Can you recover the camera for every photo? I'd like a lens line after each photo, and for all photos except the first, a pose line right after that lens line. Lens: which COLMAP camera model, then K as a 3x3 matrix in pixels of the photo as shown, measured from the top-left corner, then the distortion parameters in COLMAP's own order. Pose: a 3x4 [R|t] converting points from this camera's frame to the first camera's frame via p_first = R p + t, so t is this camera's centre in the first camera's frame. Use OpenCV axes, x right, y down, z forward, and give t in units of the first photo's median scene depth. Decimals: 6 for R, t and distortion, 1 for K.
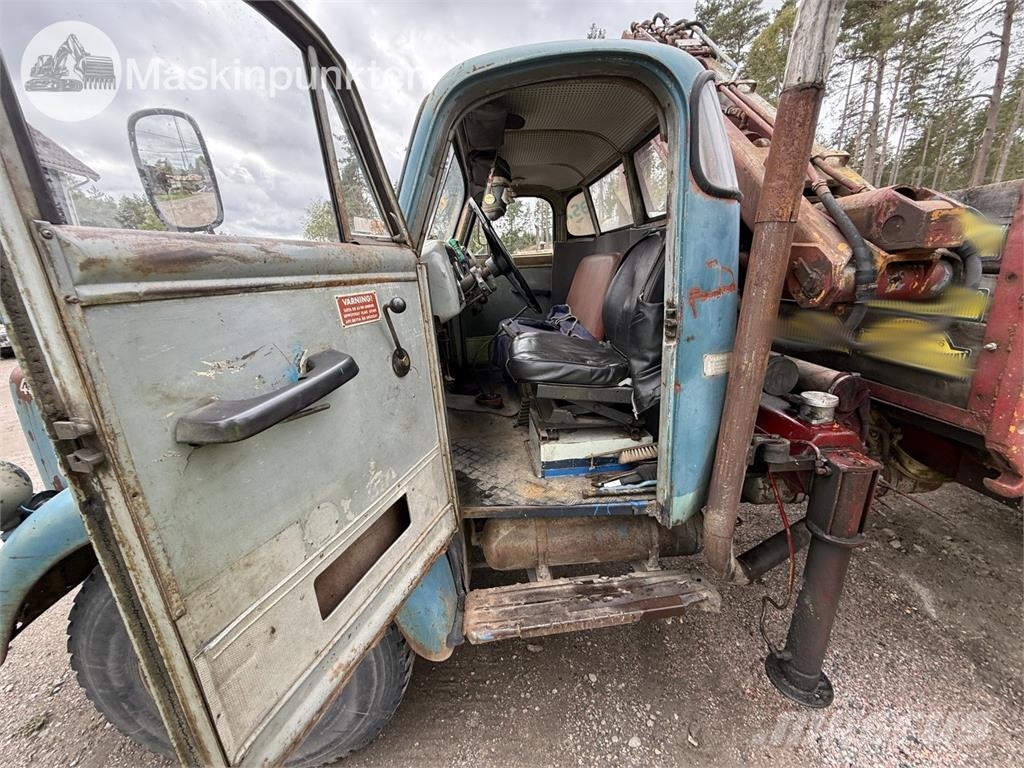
lens RADIAL K [[407.3, 0, 509.2], [0, 407.3, 382.1], [0, 0, 1]] dist [0.000453, 0.000181]
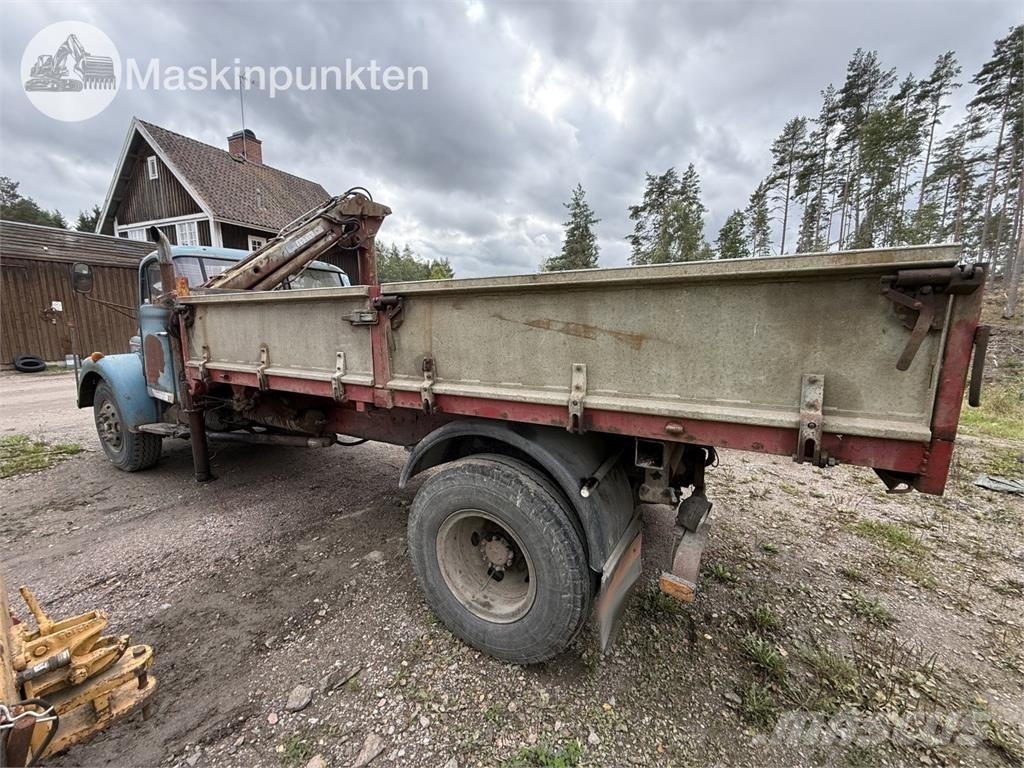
lens RADIAL K [[408.2, 0, 509.5], [0, 408.2, 381.9], [0, 0, 1]] dist [-0.000055, 0.000341]
pose [[0.843945, 0.119503, -0.522949, 3.344113], [-0.177240, 0.982240, -0.061574, -0.015323], [0.506303, 0.144652, 0.850137, -0.216986]]
